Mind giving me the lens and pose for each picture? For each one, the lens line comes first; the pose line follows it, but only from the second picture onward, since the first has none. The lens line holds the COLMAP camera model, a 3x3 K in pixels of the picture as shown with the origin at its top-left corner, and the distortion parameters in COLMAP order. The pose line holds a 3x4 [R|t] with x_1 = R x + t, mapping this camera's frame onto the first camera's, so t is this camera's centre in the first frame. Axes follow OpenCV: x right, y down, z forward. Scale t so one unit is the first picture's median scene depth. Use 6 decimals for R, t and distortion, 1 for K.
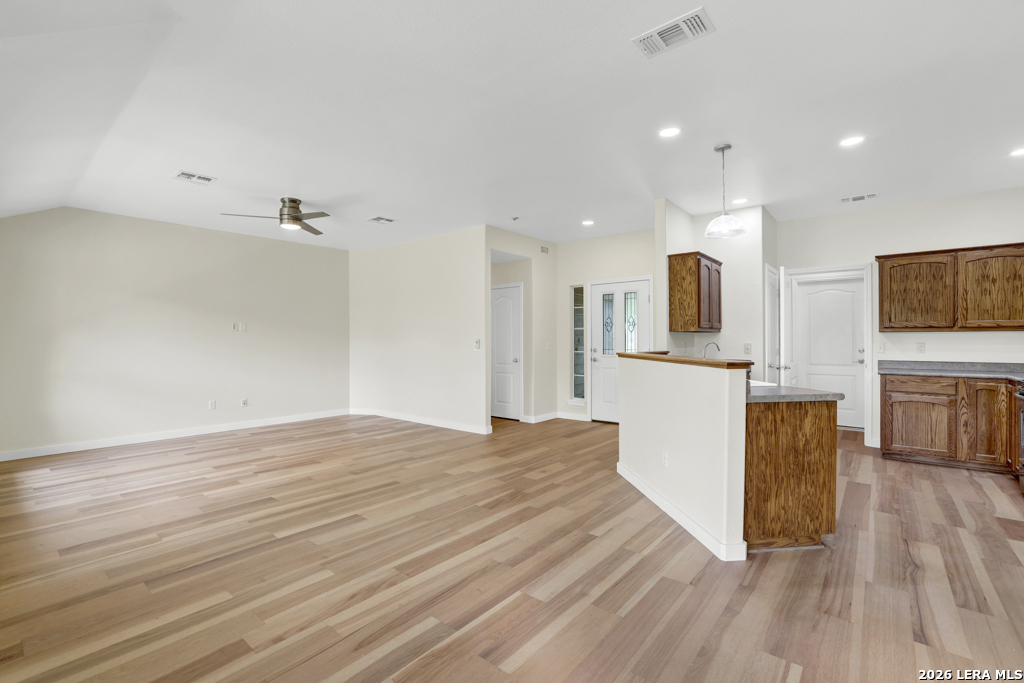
lens RADIAL K [[451.4, 0, 505.8], [0, 451.4, 340.0], [0, 0, 1]] dist [-0.039609, 0.012740]
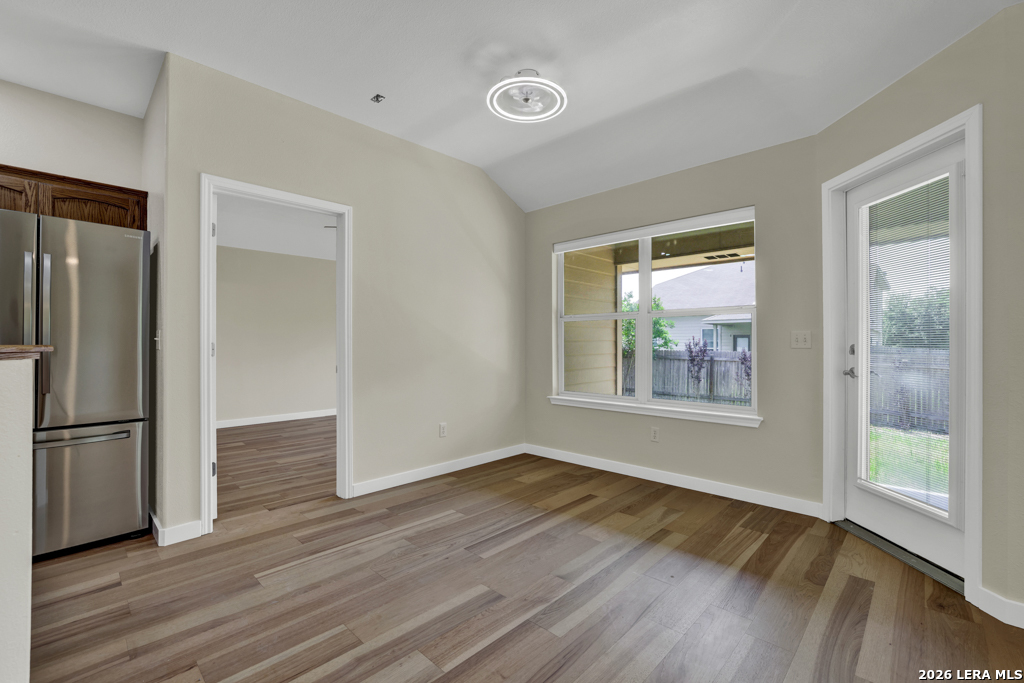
lens RADIAL K [[447.6, 0, 504.7], [0, 447.6, 338.7], [0, 0, 1]] dist [-0.048186, 0.018678]
pose [[-0.996917, 0.003345, 0.078395, -0.054812], [0.002369, 0.999919, -0.012545, 0.025573], [-0.078431, -0.012320, -0.996843, 0.777391]]
